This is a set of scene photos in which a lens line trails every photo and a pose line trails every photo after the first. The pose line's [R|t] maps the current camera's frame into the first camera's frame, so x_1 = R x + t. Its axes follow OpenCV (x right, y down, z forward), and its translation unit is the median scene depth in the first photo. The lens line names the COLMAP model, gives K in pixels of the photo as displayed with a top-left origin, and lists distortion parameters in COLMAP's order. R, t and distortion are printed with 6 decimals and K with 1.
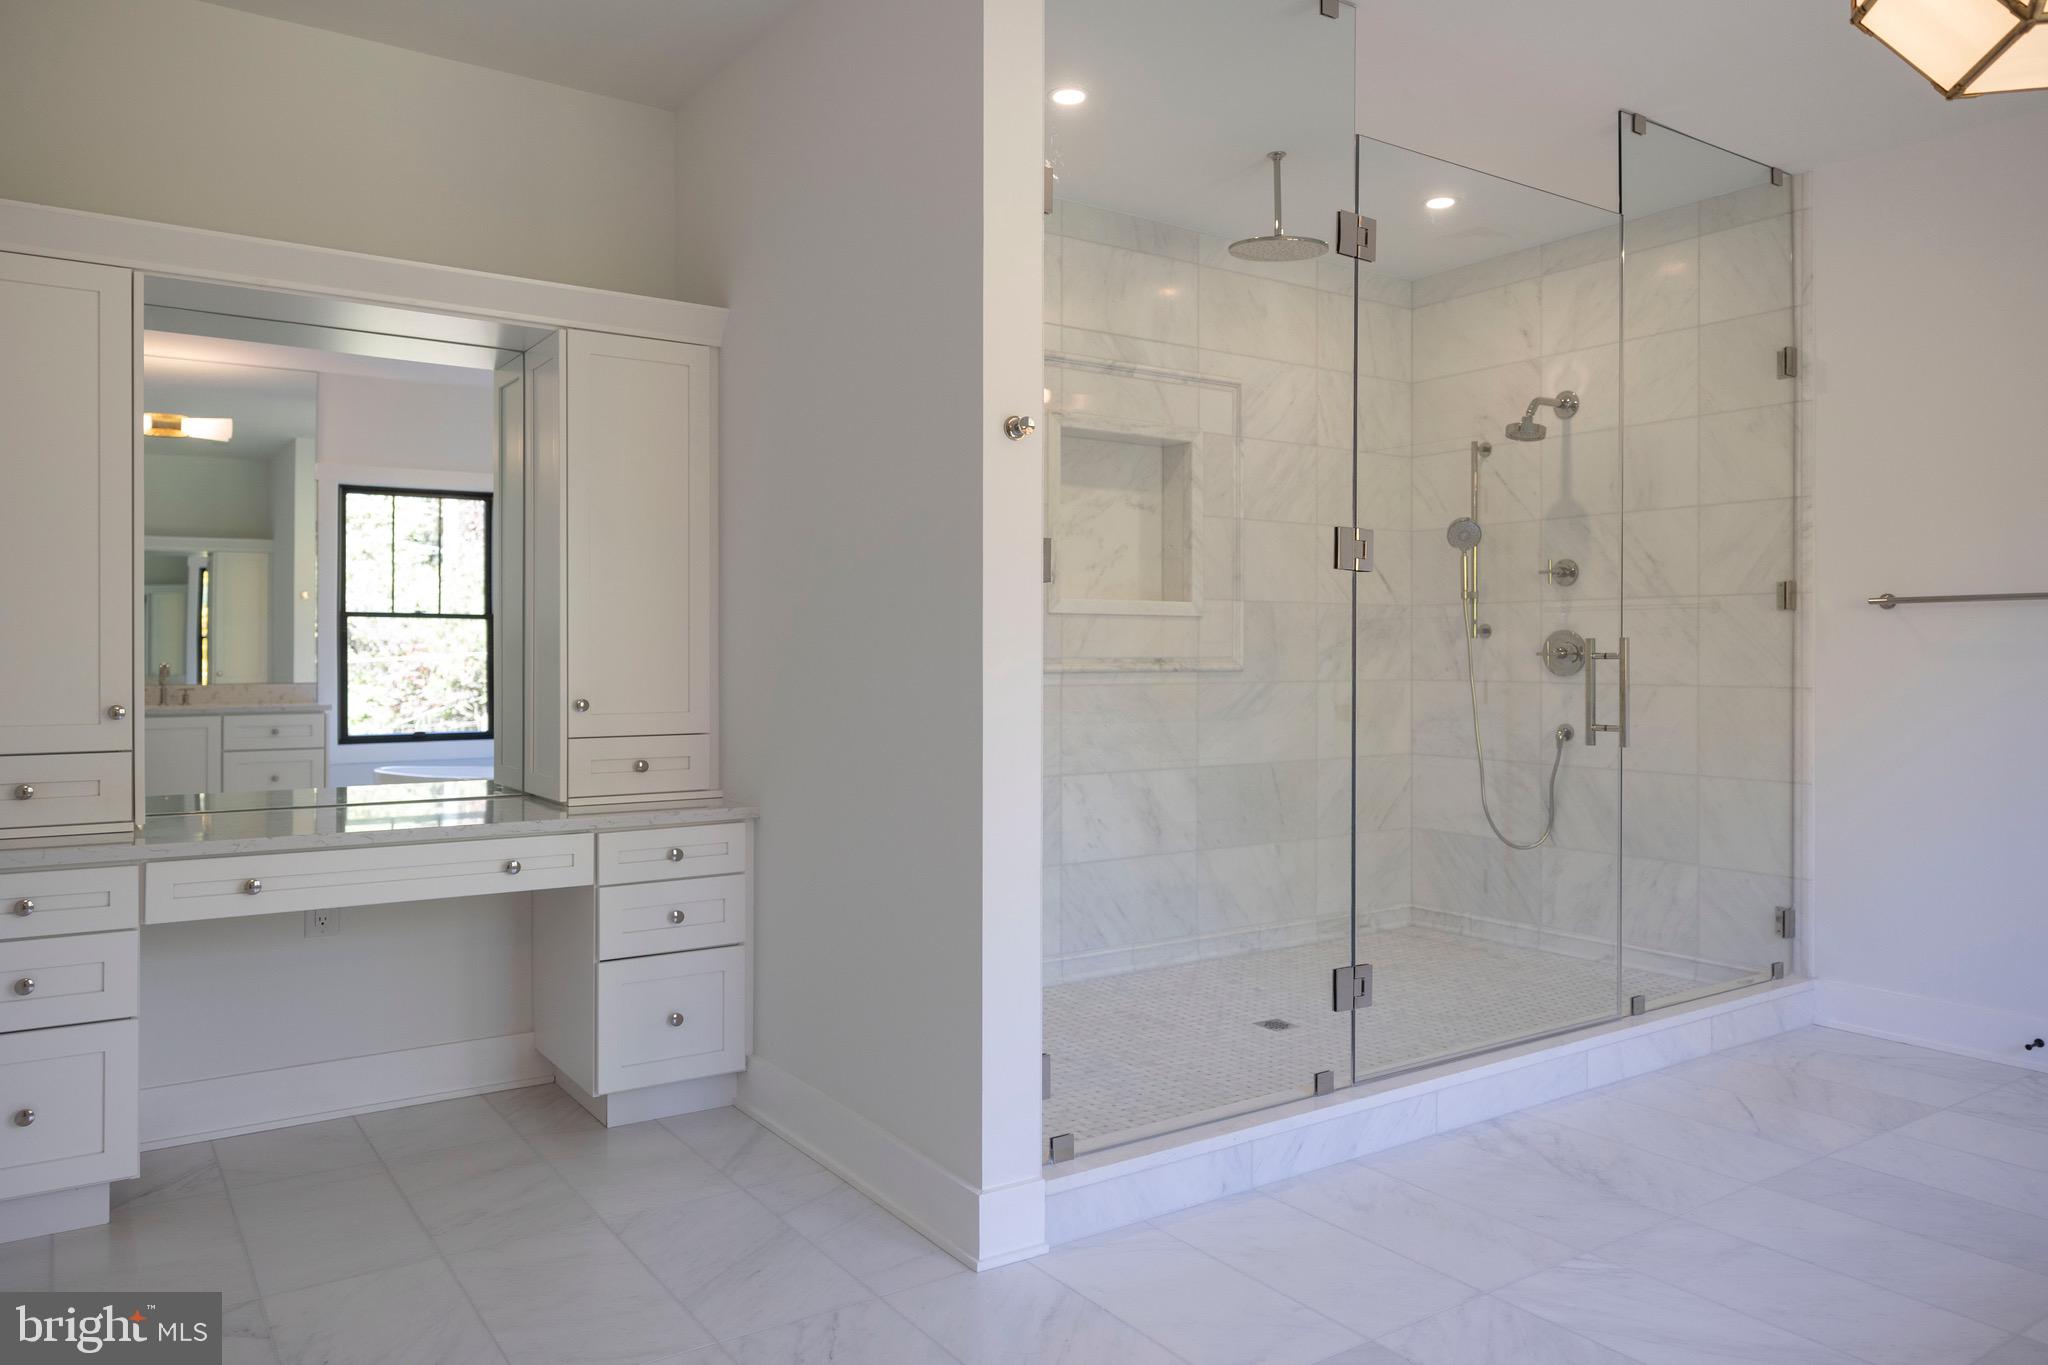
lens RADIAL K [[1400.0, 0, 1018.5], [0, 1400.0, 682.2], [0, 0, 1]] dist [-0.001847, 0.004433]
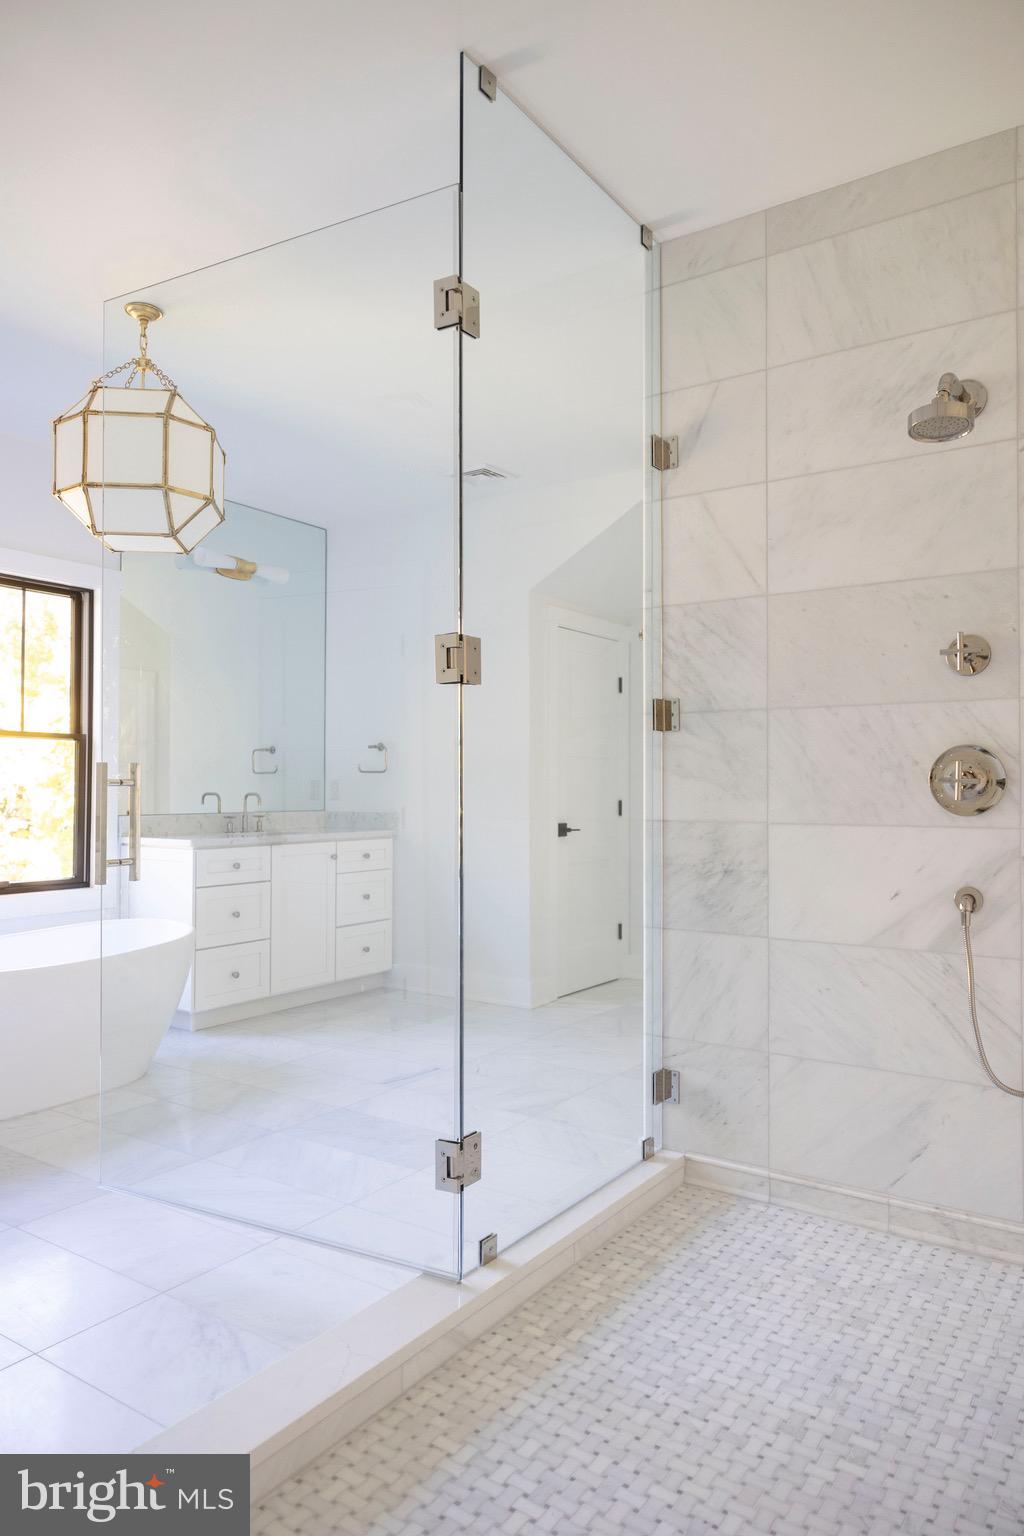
lens RADIAL K [[1030.1, 0, 511.9], [0, 1030.1, 787.2], [0, 0, 1]] dist [-0.000122, 0.002355]
pose [[-0.936310, -0.009727, -0.351041, 0.305400], [-0.007063, 0.999936, -0.008869, -0.009460], [0.351104, -0.005824, -0.936318, 1.126433]]
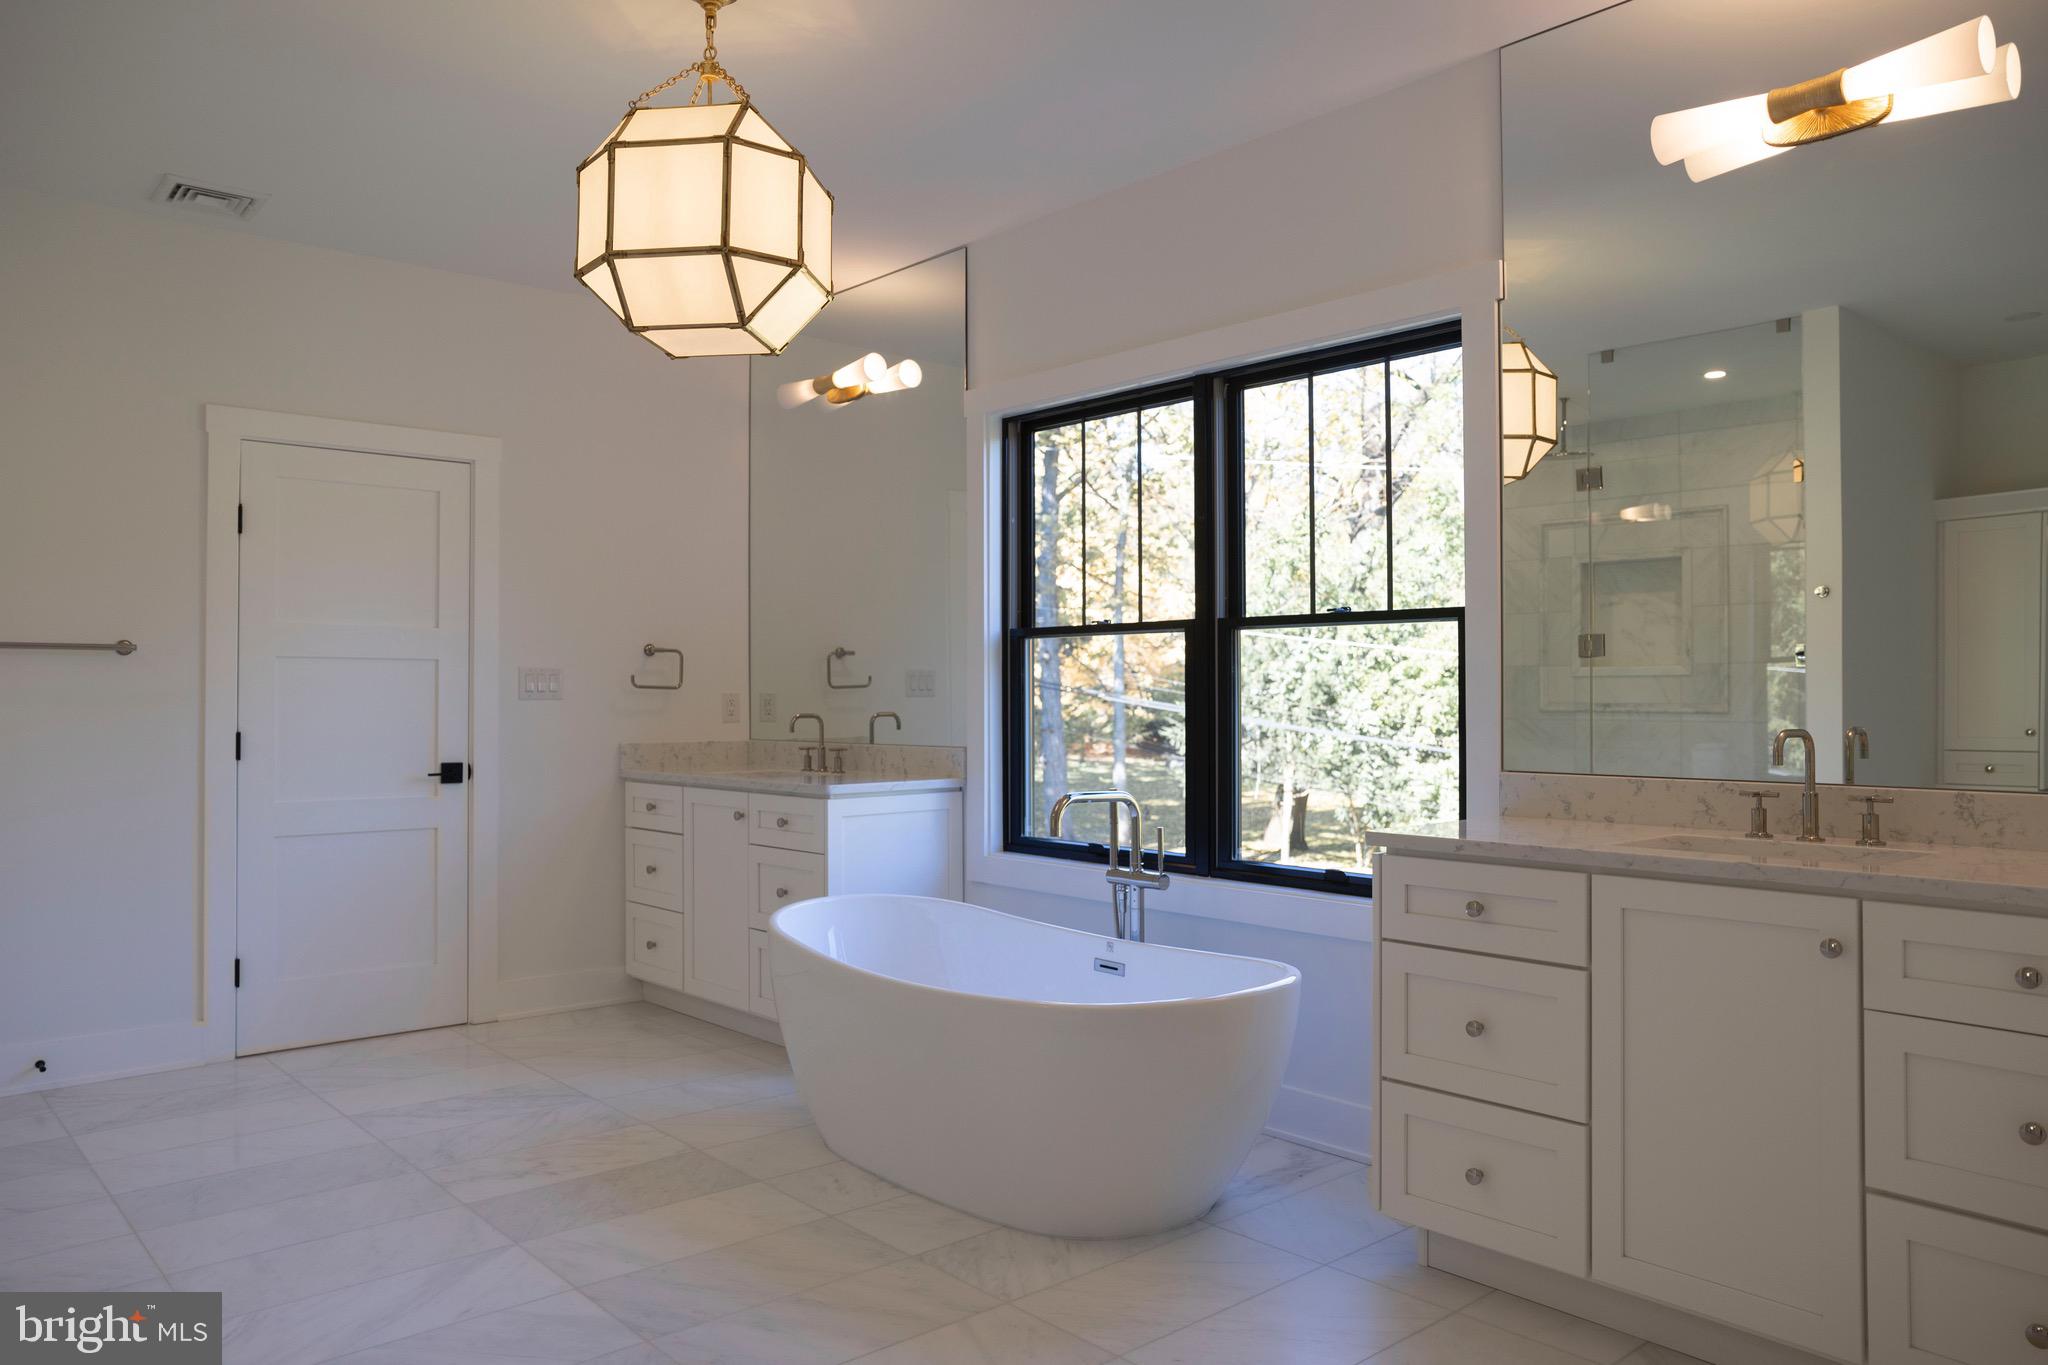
lens RADIAL K [[1483.6, 0, 1024.0], [0, 1483.6, 682.5], [0, 0, 1]] dist [-0.003601, 0.097678]
pose [[-0.088356, -0.003458, 0.996083, -0.402013], [0.000371, 0.999994, 0.003504, -0.032612], [-0.996089, 0.000679, -0.088354, 0.281618]]
